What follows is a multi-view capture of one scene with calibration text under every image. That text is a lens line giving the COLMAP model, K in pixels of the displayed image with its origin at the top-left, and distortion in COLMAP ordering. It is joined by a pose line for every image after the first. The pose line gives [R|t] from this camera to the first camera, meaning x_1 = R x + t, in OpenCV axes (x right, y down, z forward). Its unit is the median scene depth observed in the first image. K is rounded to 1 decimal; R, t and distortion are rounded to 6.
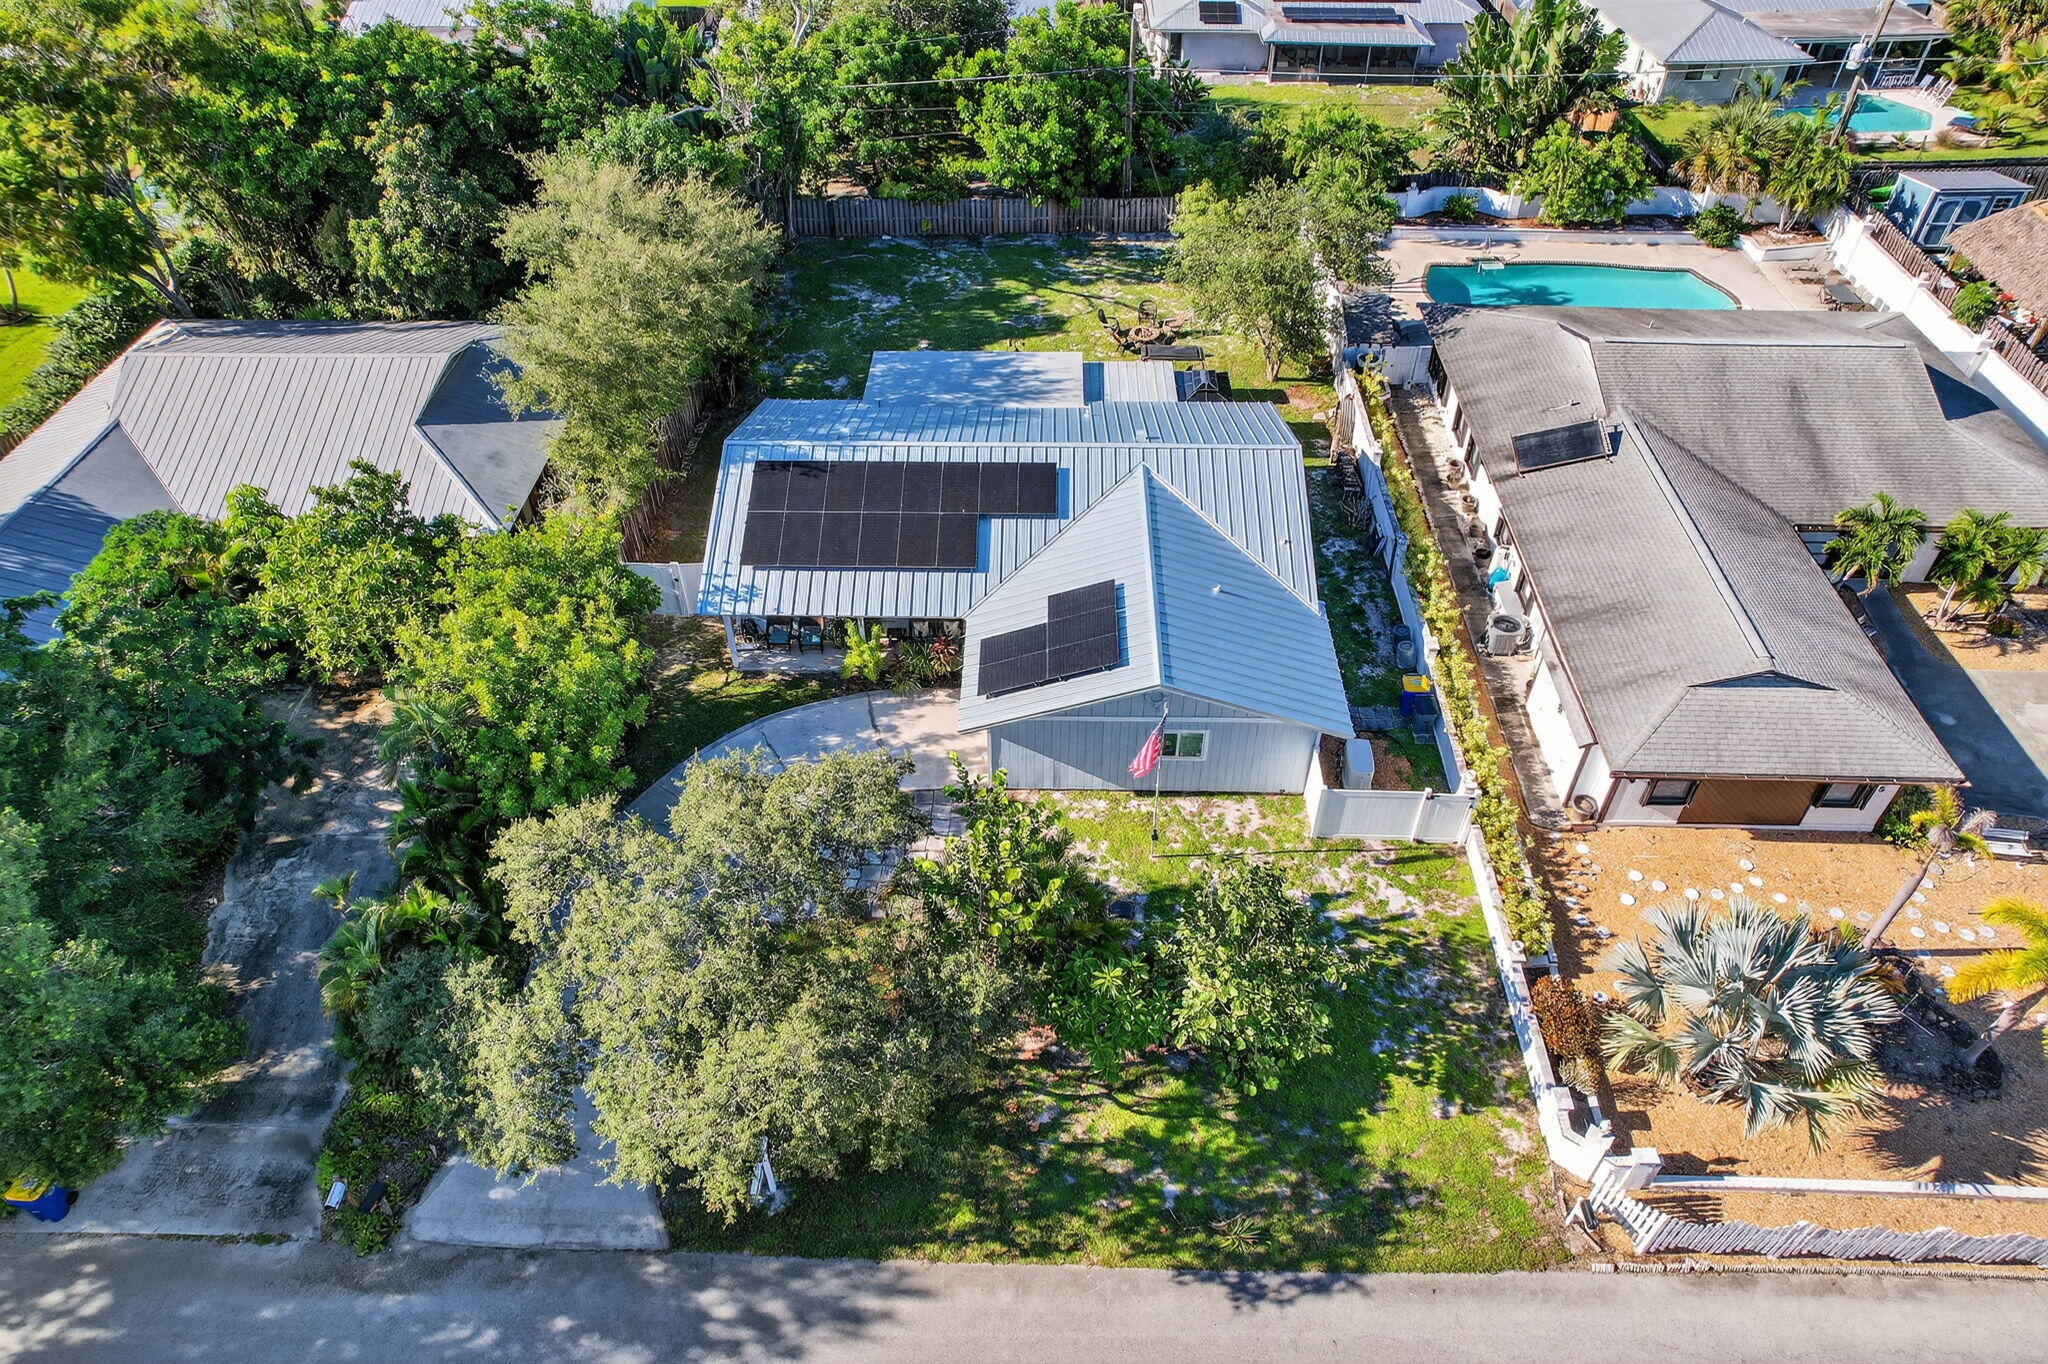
lens RADIAL K [[1319.8, 0, 1030.2], [0, 1319.8, 696.5], [0, 0, 1]] dist [-0.059468, 0.051611]
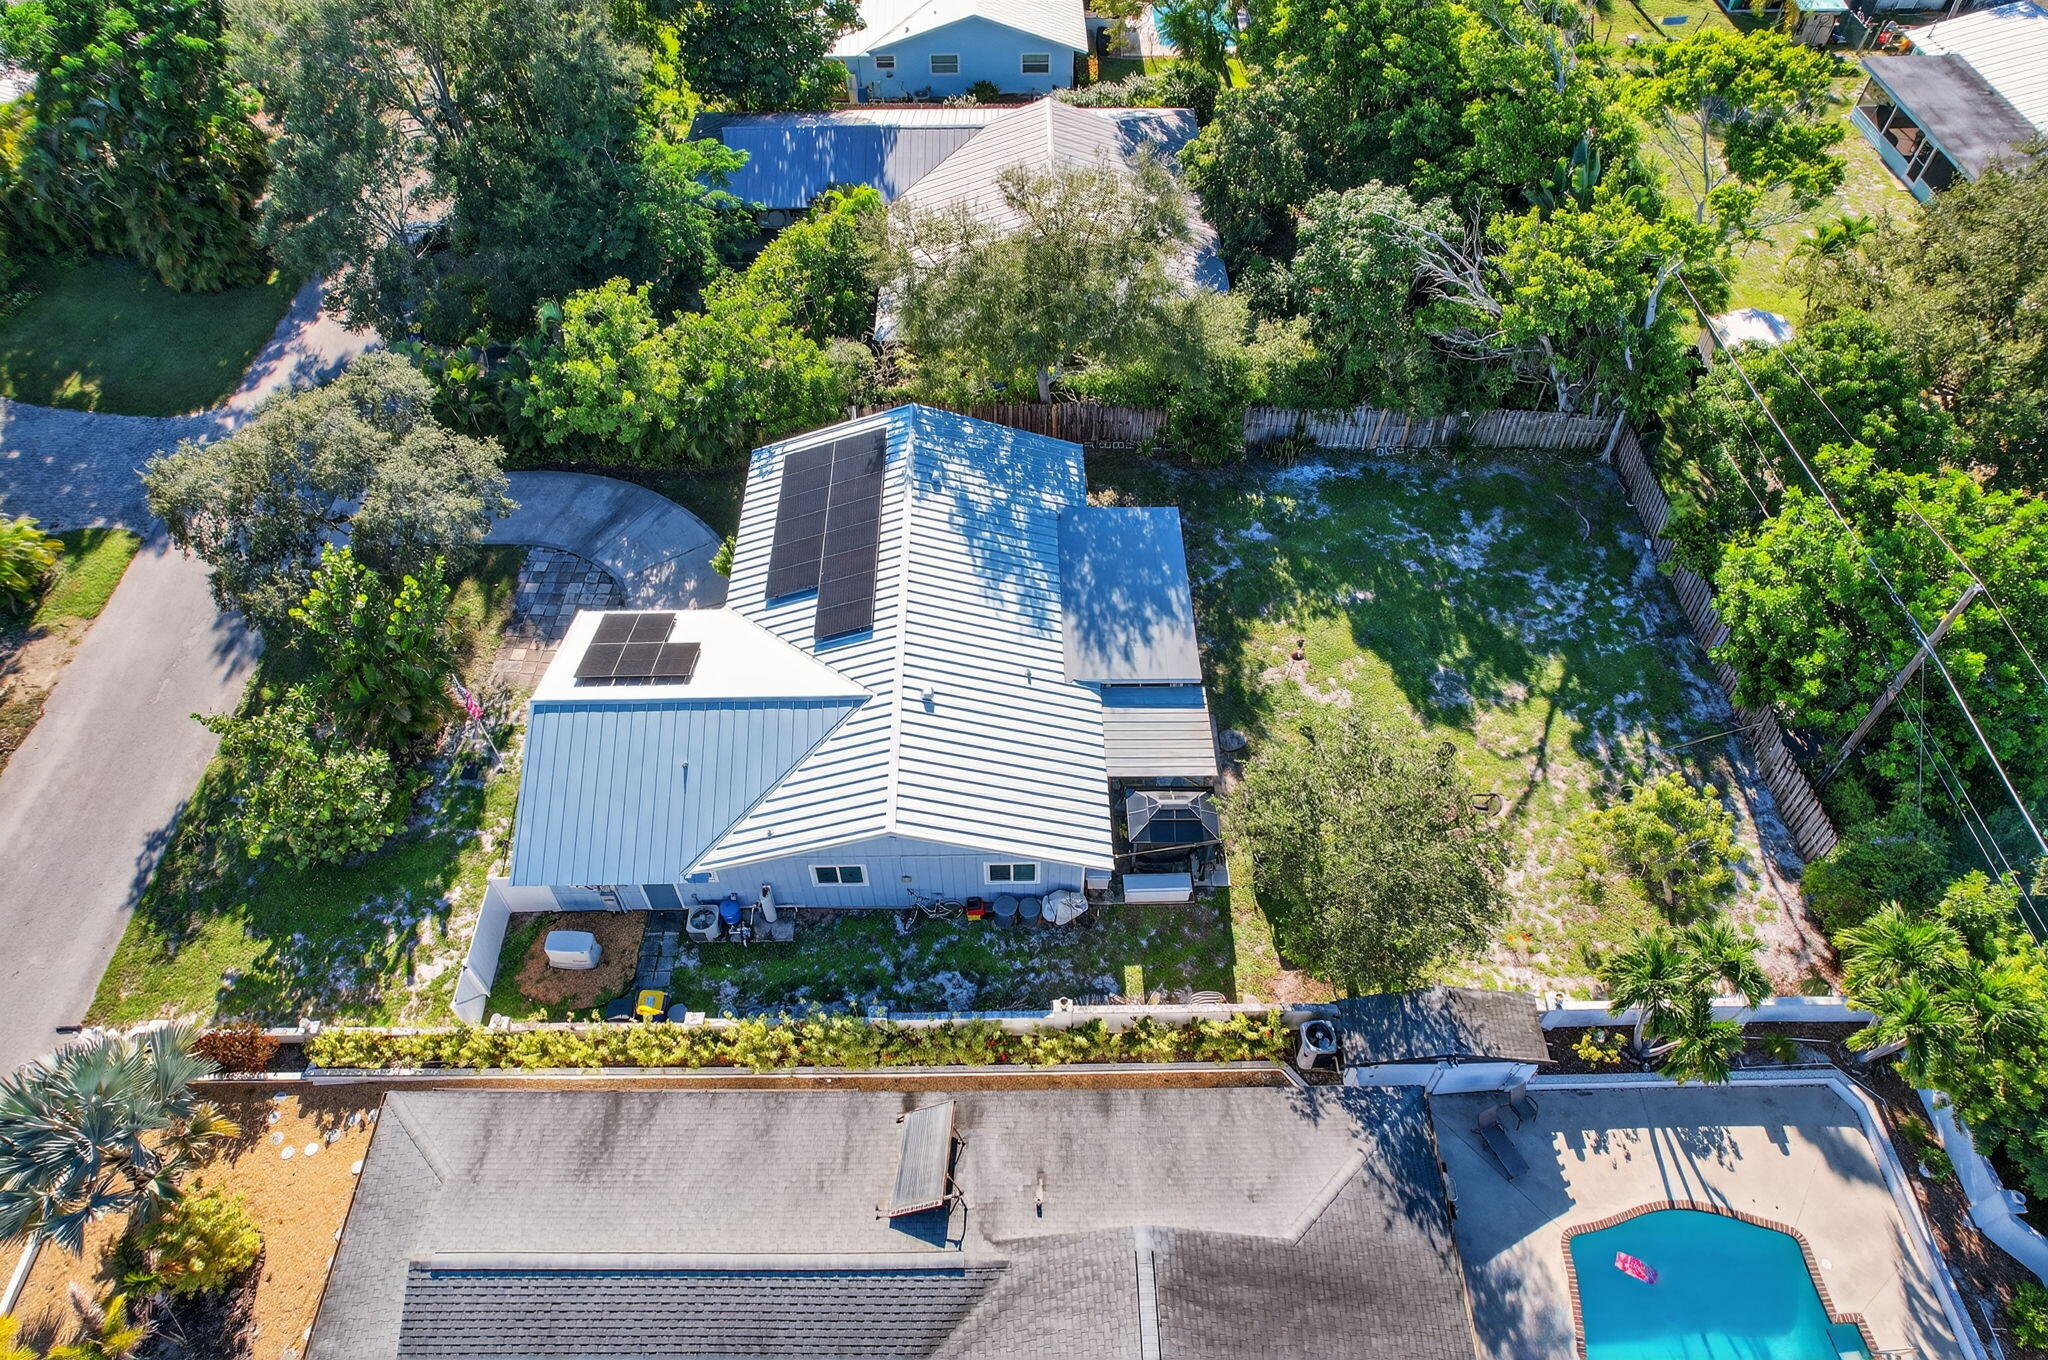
lens RADIAL K [[1319.8, 0, 1020.4], [0, 1319.8, 687.0], [0, 0, 1]] dist [-0.059468, 0.051611]
pose [[0.035735, 0.774677, -0.631346, 0.714201], [-0.676659, 0.483660, 0.555162, -0.813829], [0.735428, 0.407368, 0.541476, 0.584245]]
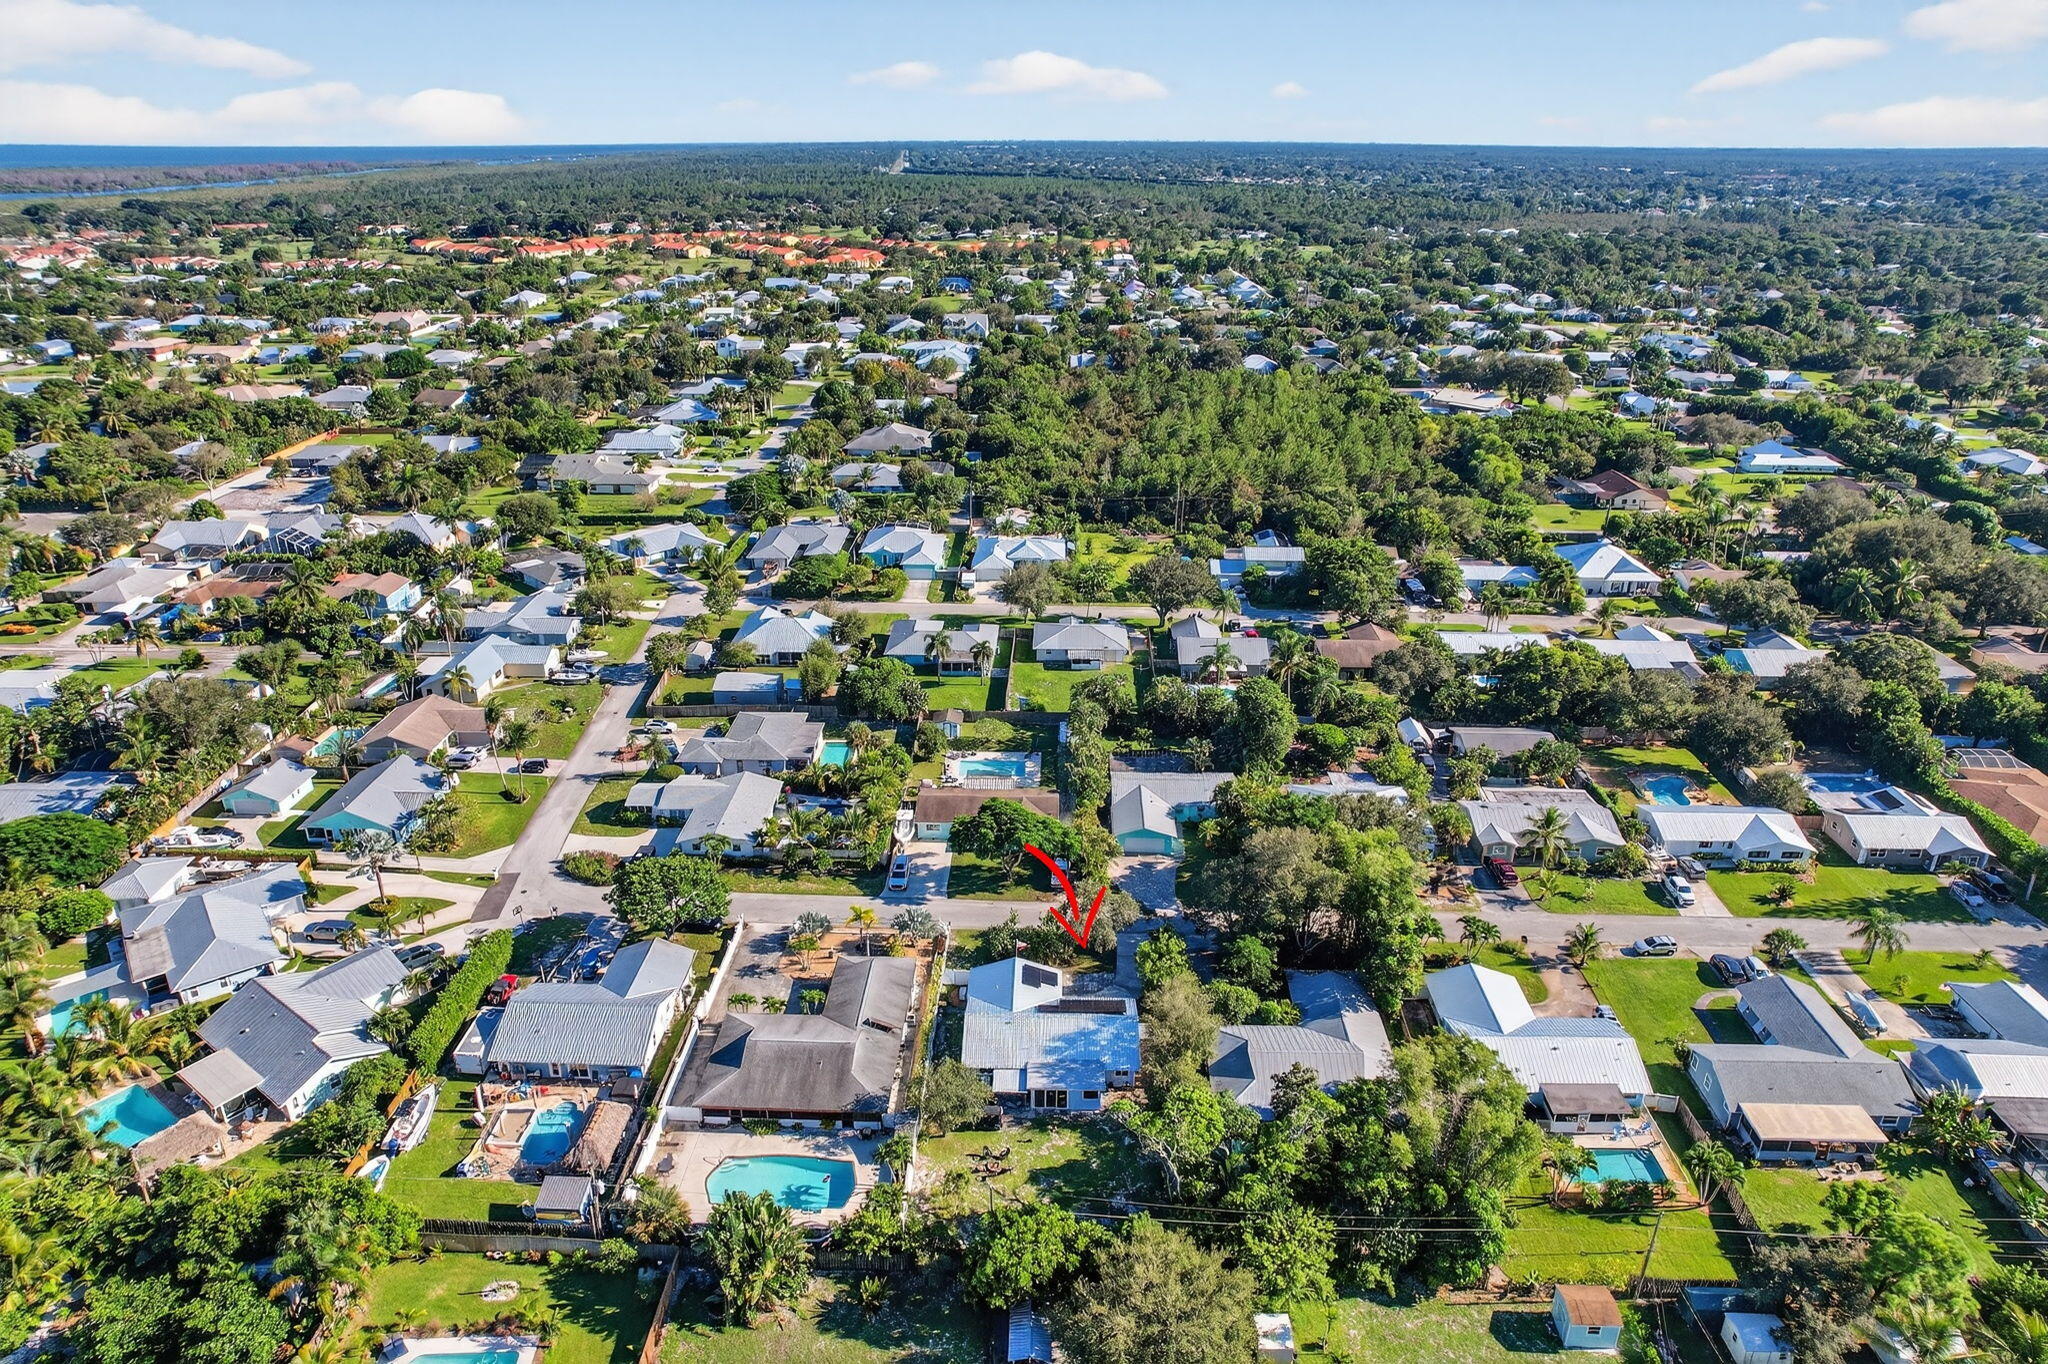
lens RADIAL K [[1319.8, 0, 1013.9], [0, 1319.8, 686.5], [0, 0, 1]] dist [-0.059468, 0.051611]
pose [[-0.999594, -0.006436, 0.027766, -0.003871], [0.022791, 0.404533, 0.914239, -3.797014], [-0.017116, 0.914501, -0.404222, 1.674471]]
